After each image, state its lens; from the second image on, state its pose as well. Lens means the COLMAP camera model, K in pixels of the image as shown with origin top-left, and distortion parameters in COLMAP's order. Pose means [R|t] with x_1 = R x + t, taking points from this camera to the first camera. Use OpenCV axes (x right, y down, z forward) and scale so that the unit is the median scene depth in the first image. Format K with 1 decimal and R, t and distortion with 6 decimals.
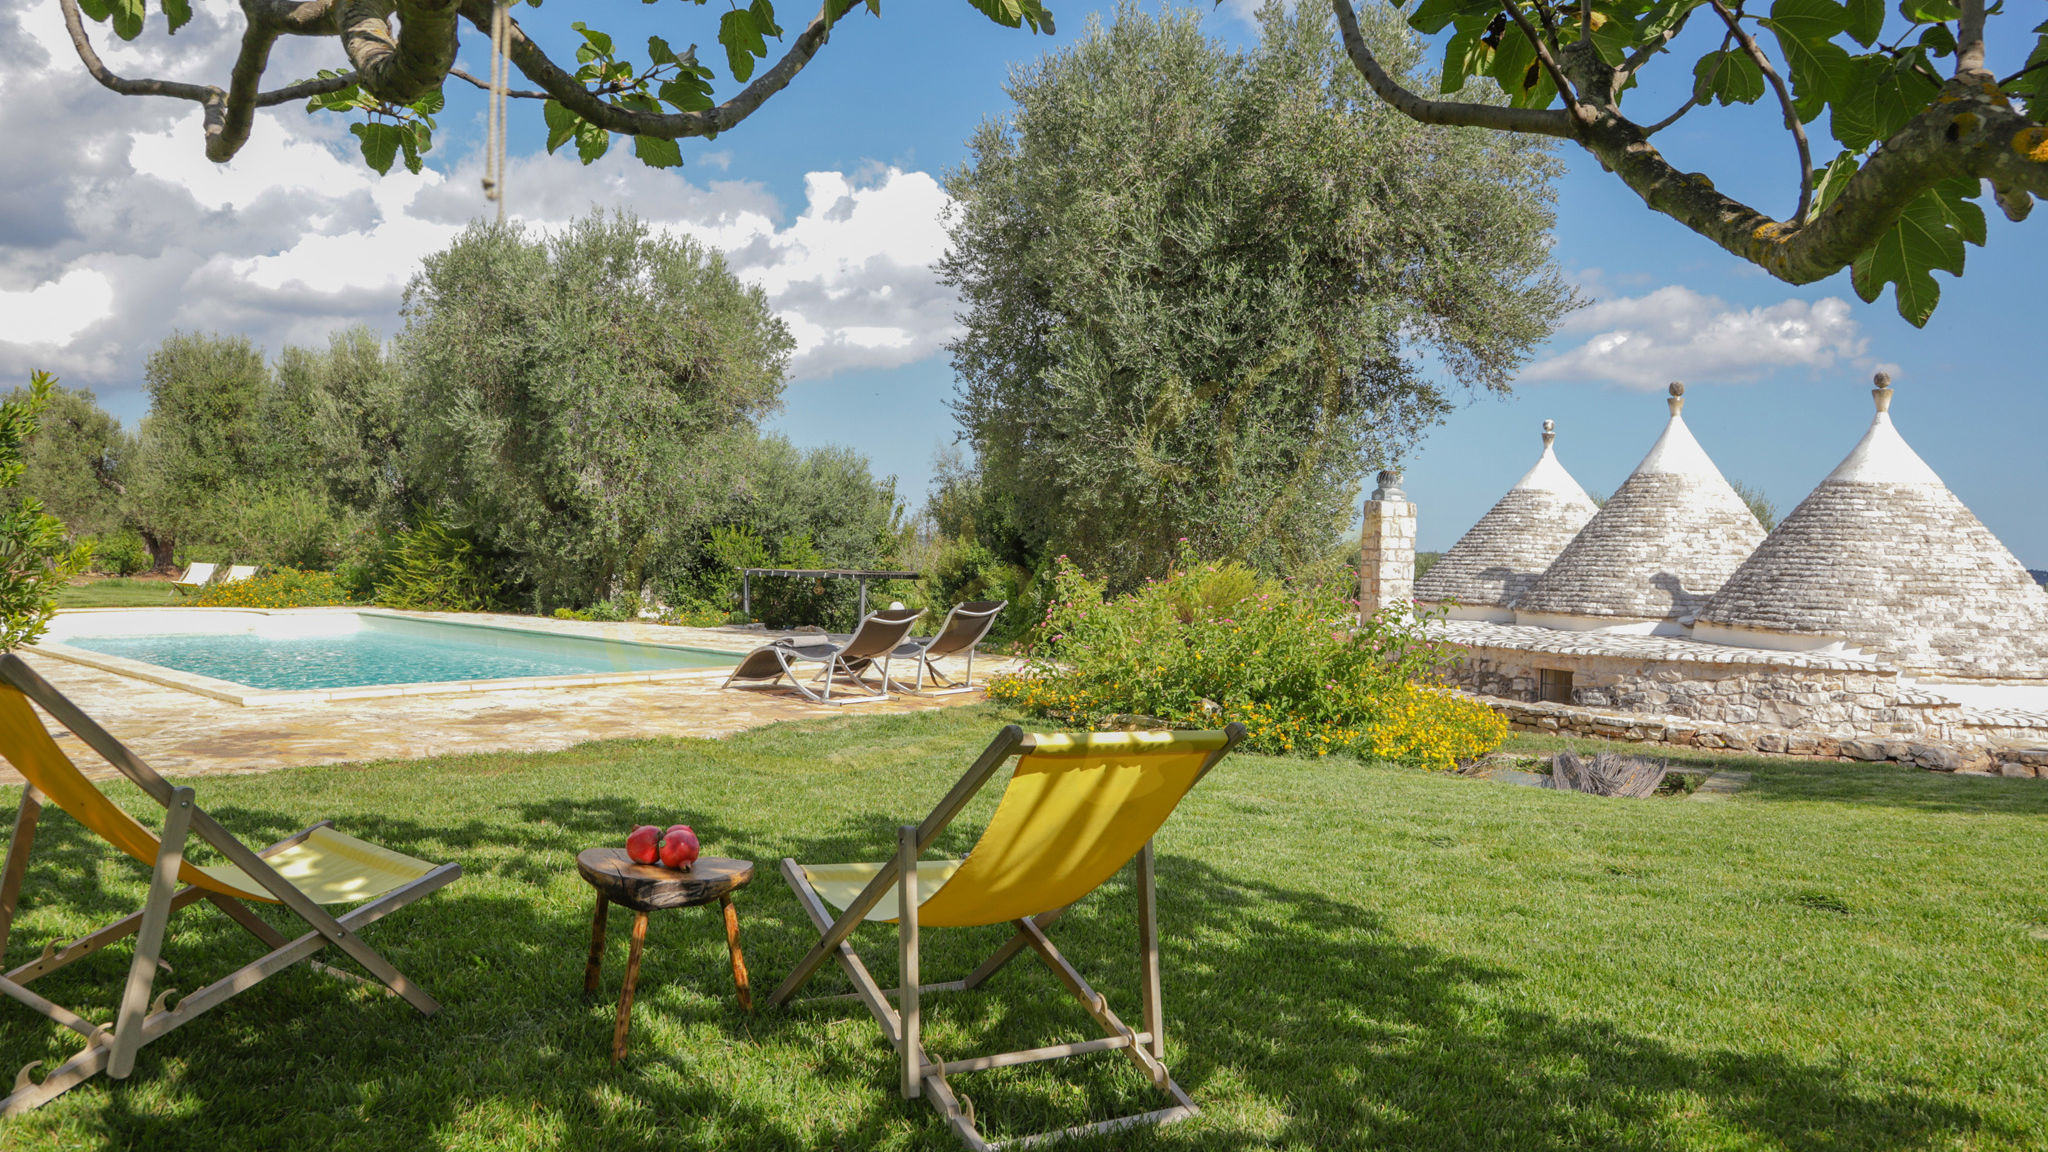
lens RADIAL K [[1585.0, 0, 1024.3], [0, 1585.0, 576.2], [0, 0, 1]] dist [-0.003021, 0.000093]
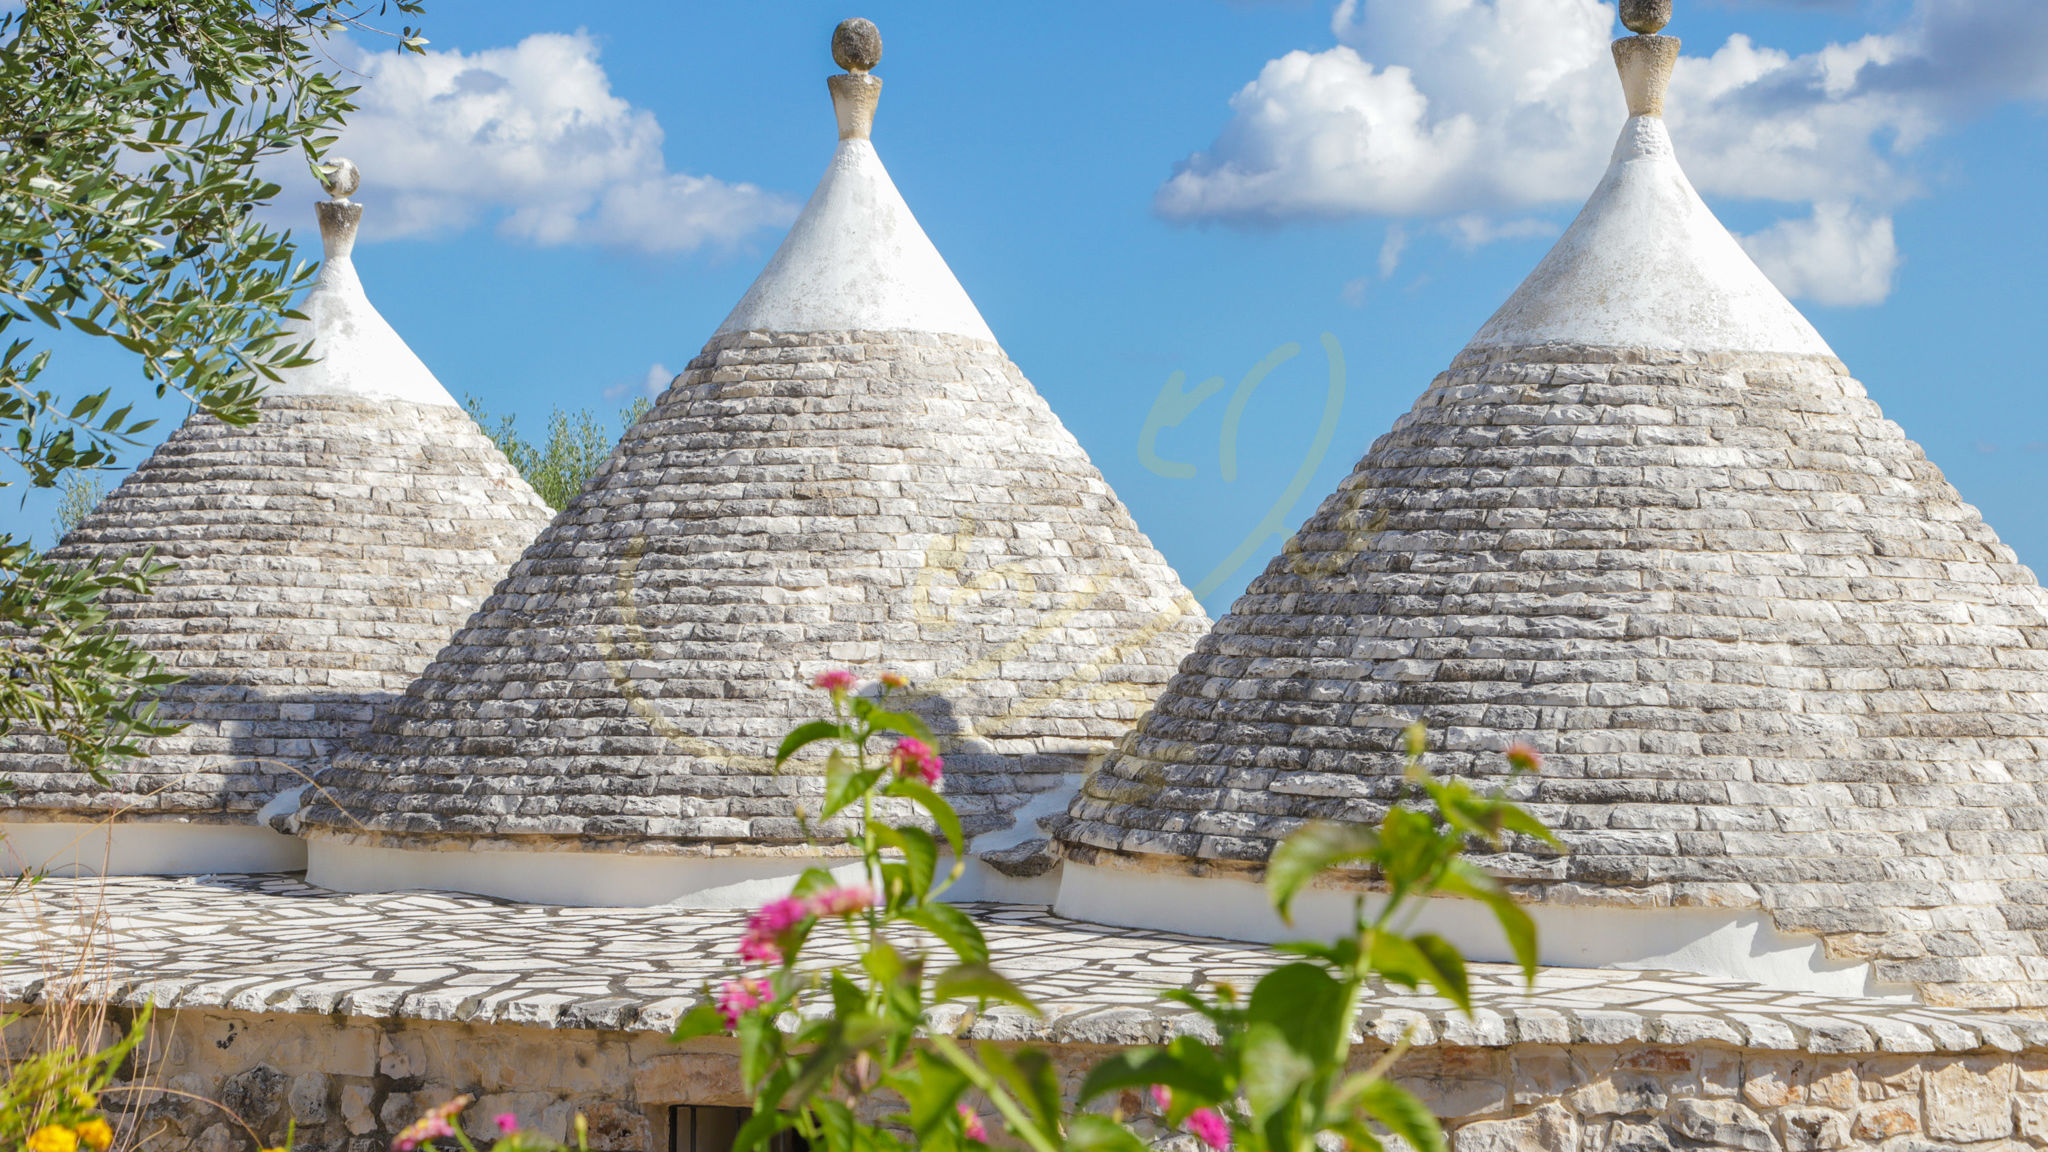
lens RADIAL K [[3340.6, 0, 1027.5], [0, 3340.6, 570.6], [0, 0, 1]] dist [0.223897, 0.000000]
pose [[0.785069, -0.000883, 0.619407, 0.058483], [0.023060, 0.999347, -0.027803, -0.004295], [-0.618978, 0.036111, 0.784577, 0.537030]]
